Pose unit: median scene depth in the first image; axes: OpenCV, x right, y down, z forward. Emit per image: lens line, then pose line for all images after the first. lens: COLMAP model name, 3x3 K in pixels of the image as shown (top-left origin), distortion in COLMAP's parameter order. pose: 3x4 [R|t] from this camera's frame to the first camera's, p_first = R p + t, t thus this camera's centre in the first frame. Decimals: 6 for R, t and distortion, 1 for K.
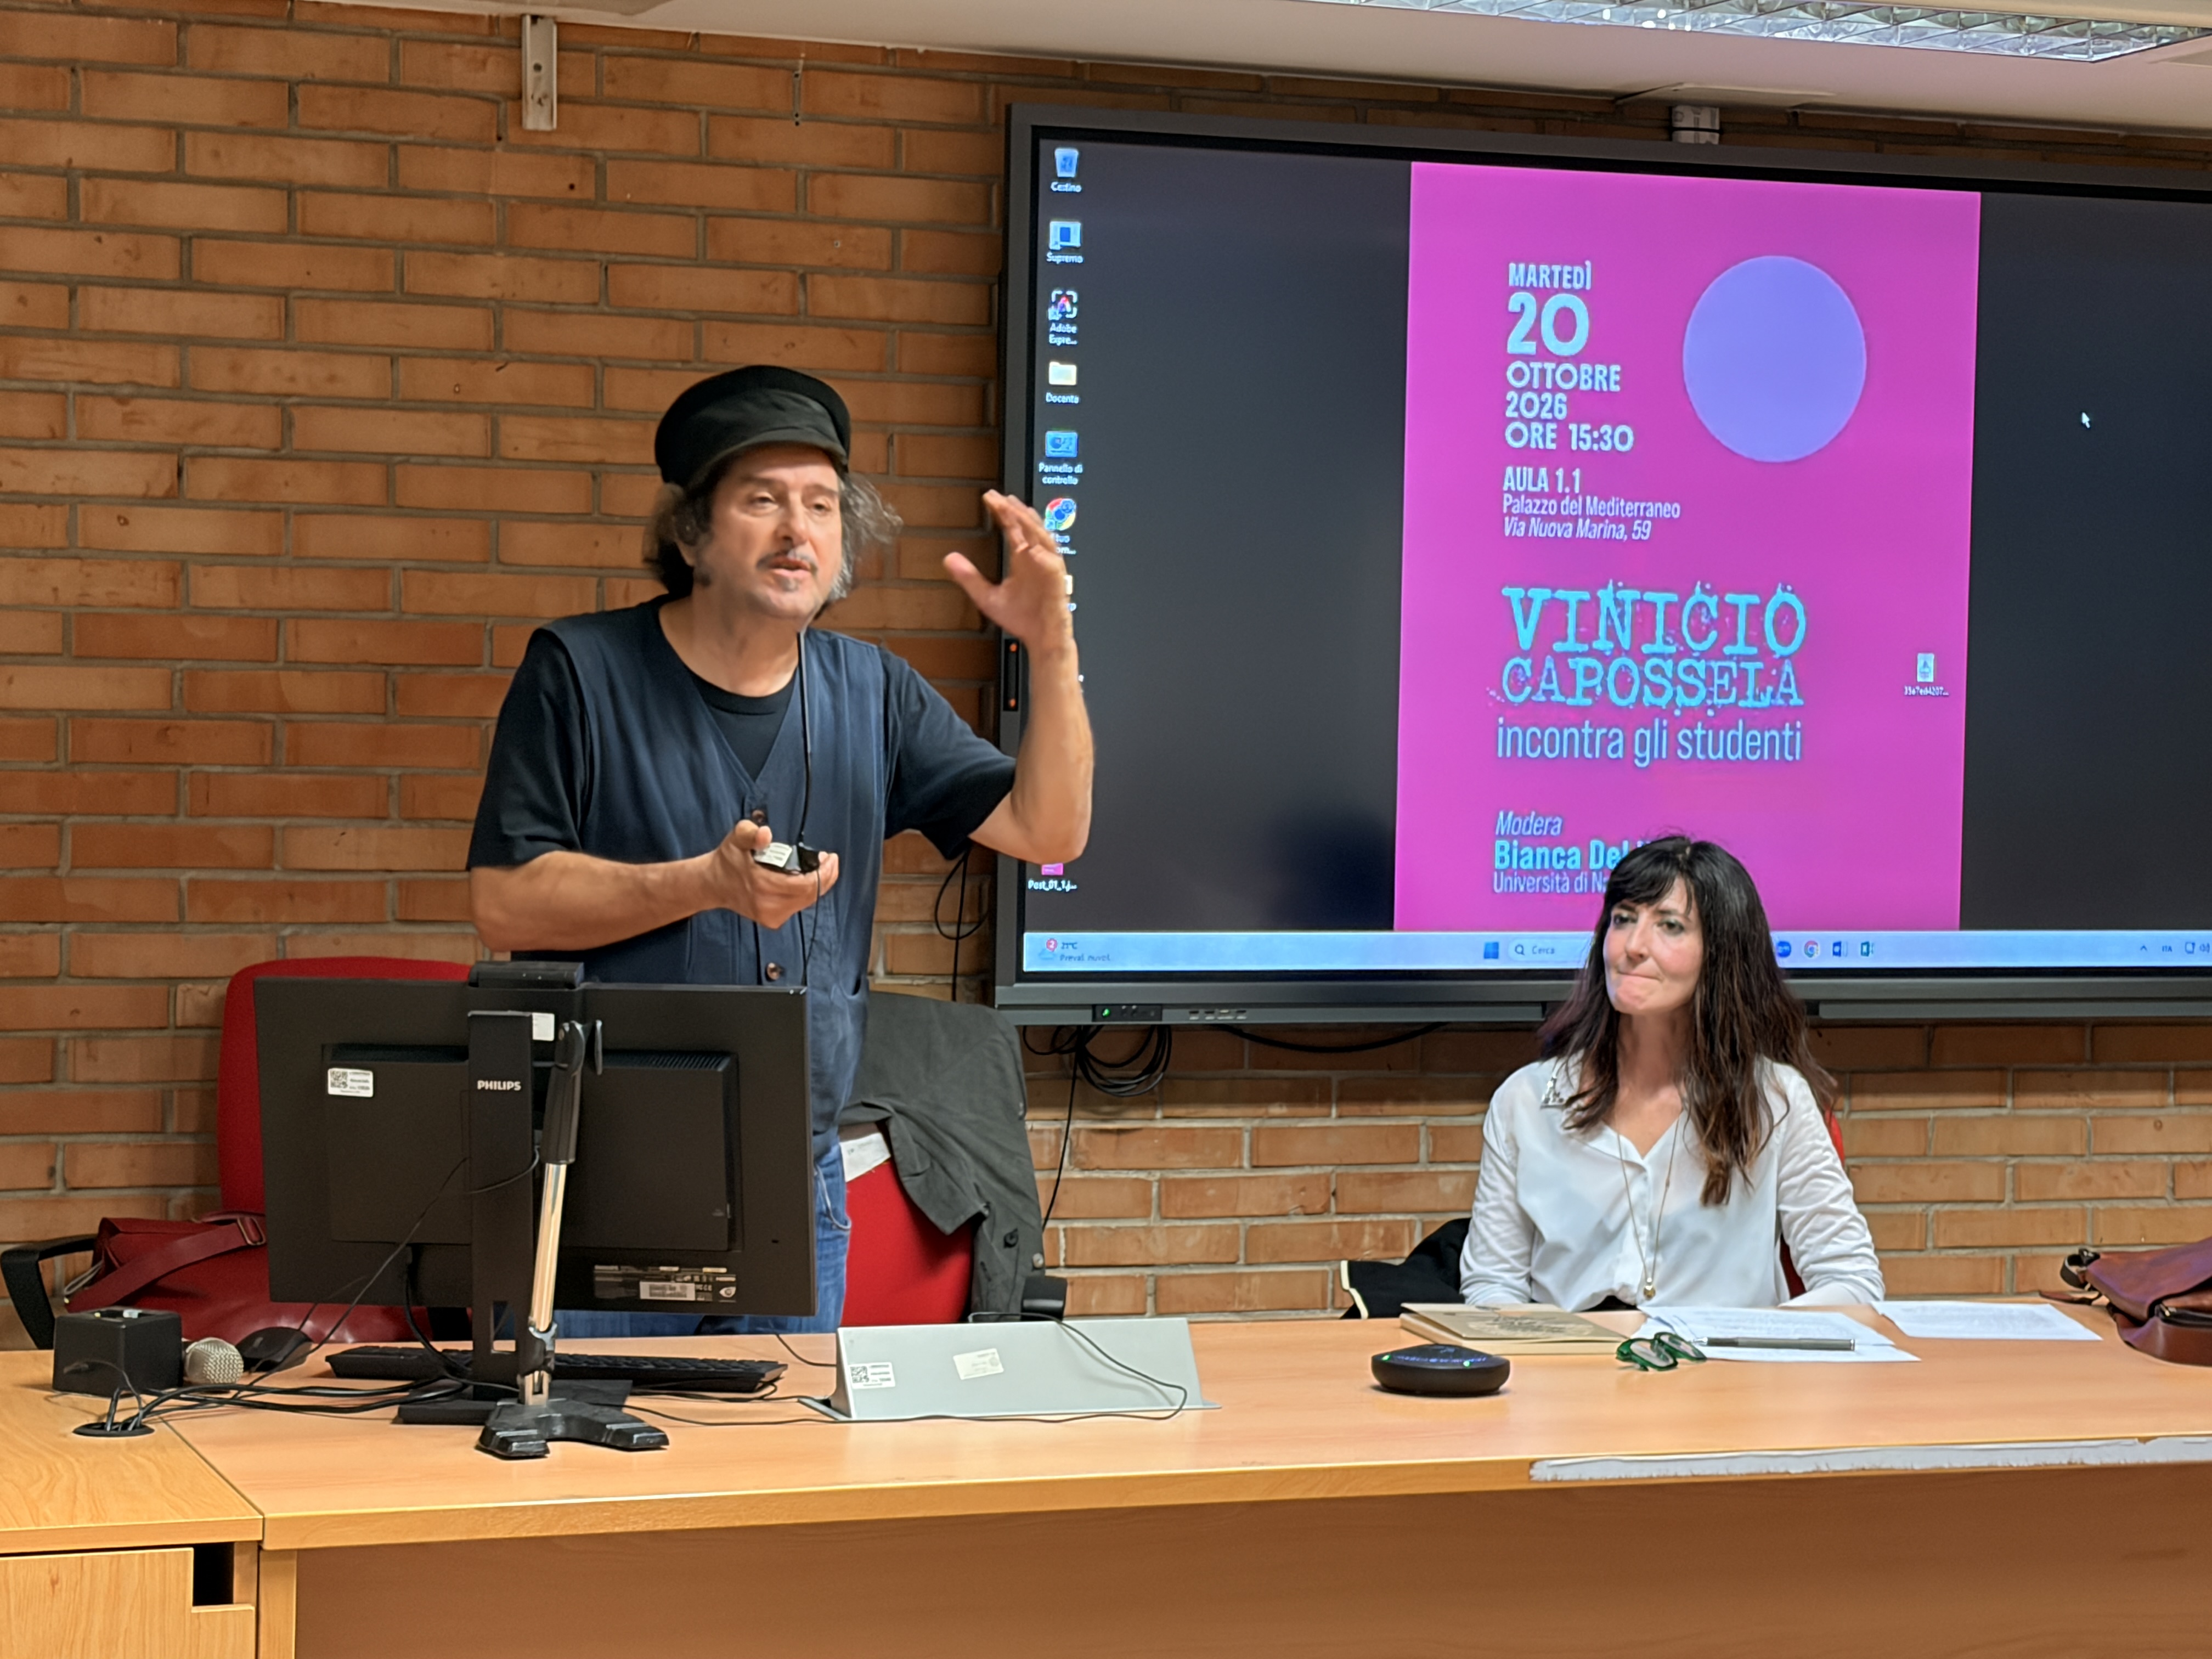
lens RADIAL K [[4774.8, 0, 1079.3], [0, 4774.8, 787.5], [0, 0, 1]] dist [0.220803, 0.000000]
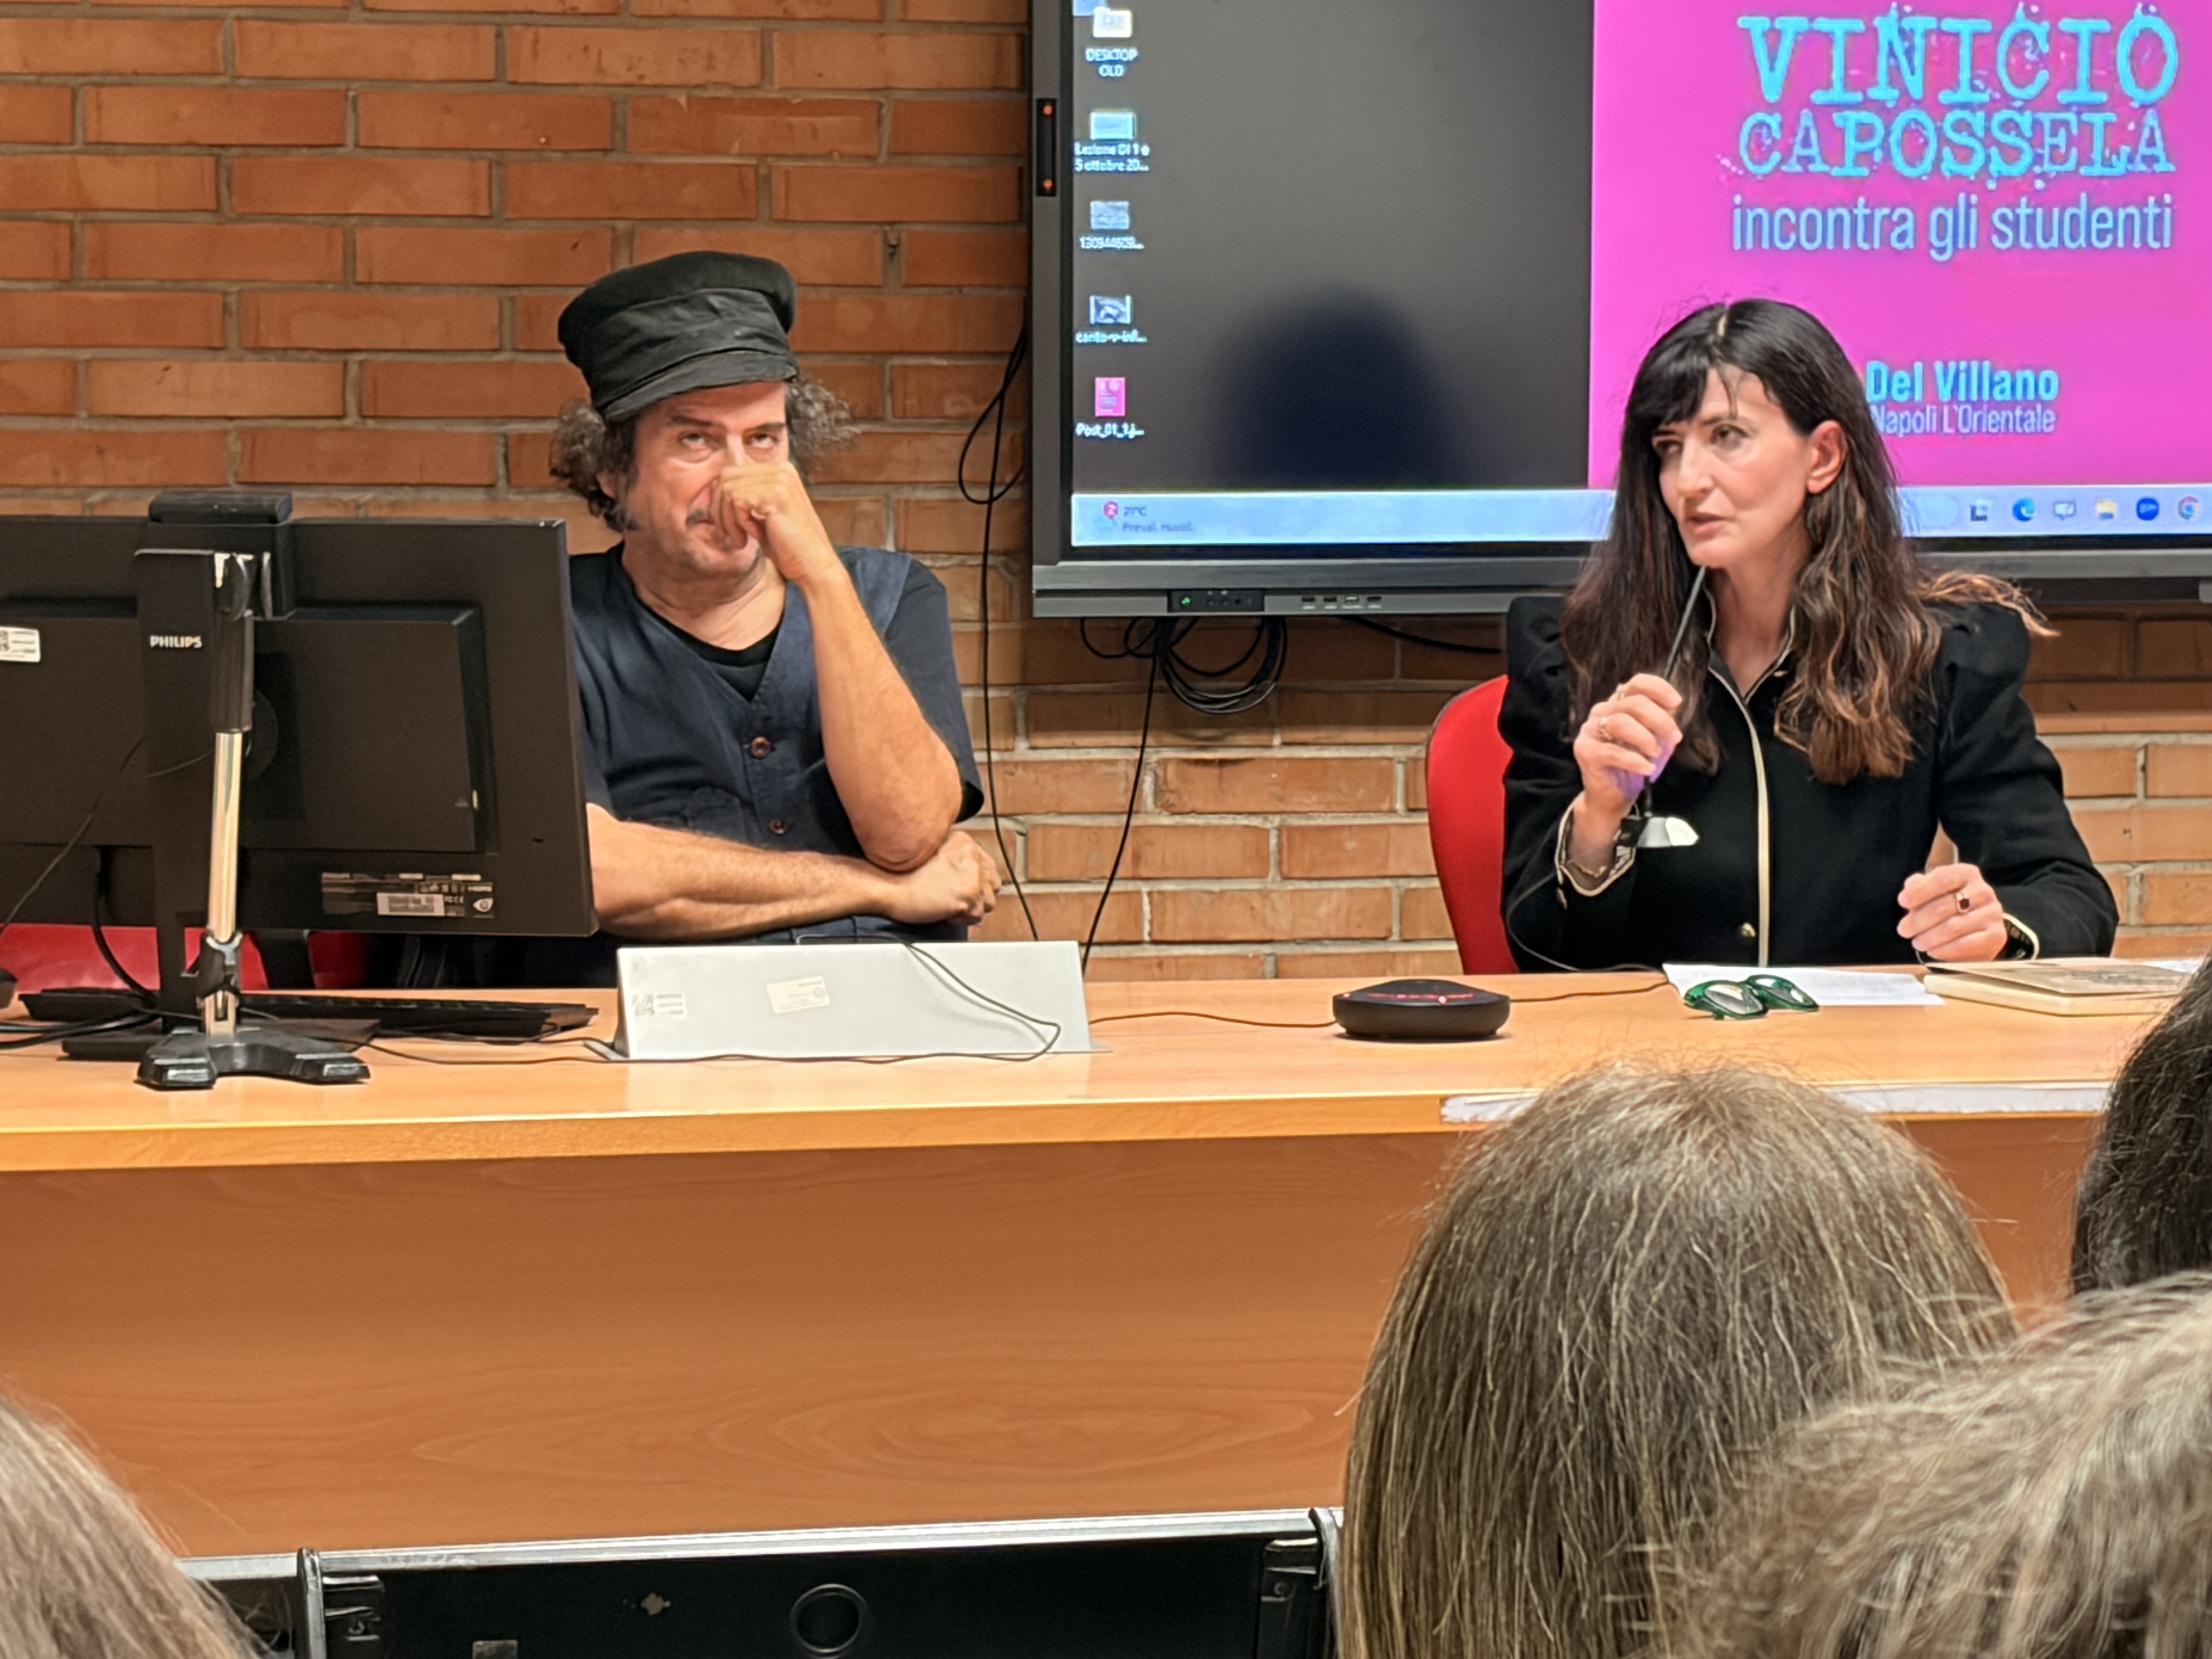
lens RADIAL K [[7386.9, 0, 1019.5], [0, 7386.9, 855.3], [0, 0, 1]] dist [0.243237, 0.000000]
pose [[0.991503, -0.006371, -0.129932, 0.131298], [0.013673, 0.998372, 0.055382, 0.022795], [0.129367, -0.056688, 0.989975, -0.152983]]
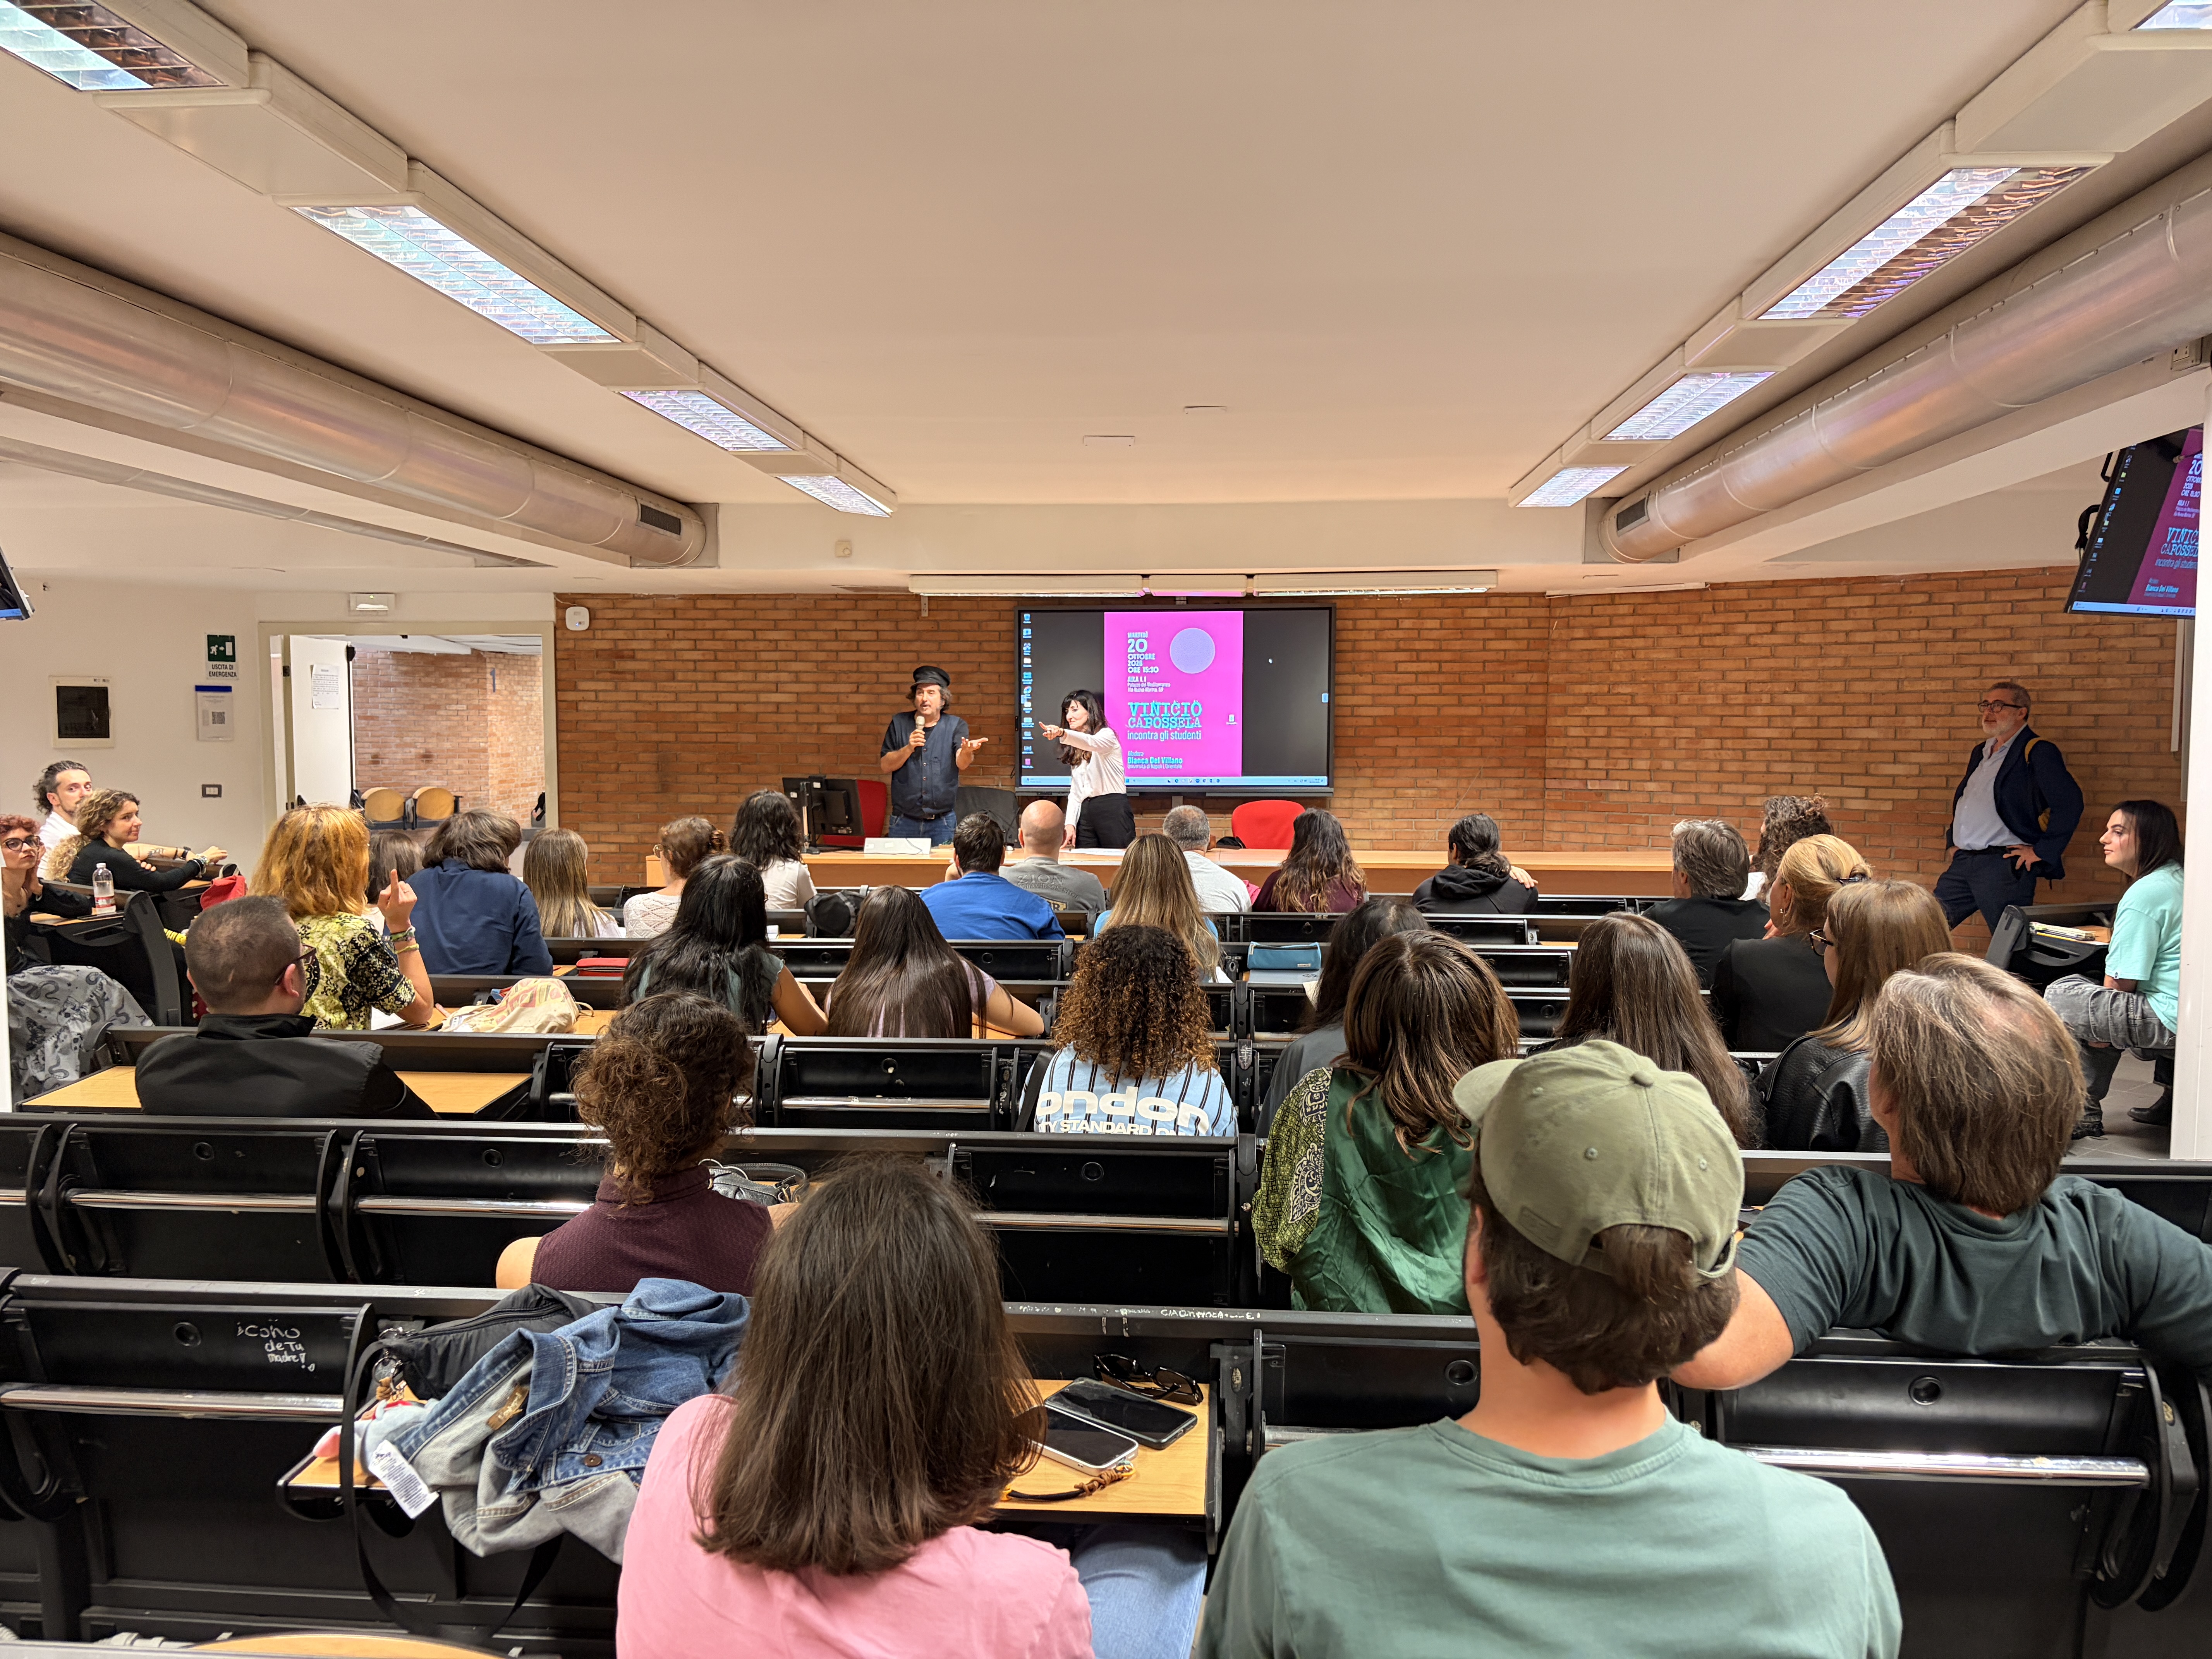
lens RADIAL K [[1691.7, 0, 1100.0], [0, 1691.7, 844.2], [0, 0, 1]] dist [0.033852, -0.033994]
pose [[0.908988, 0.011430, -0.416665, 0.779699], [0.005938, 0.999167, 0.040363, 0.030233], [0.416780, -0.039164, 0.908163, -0.529684]]
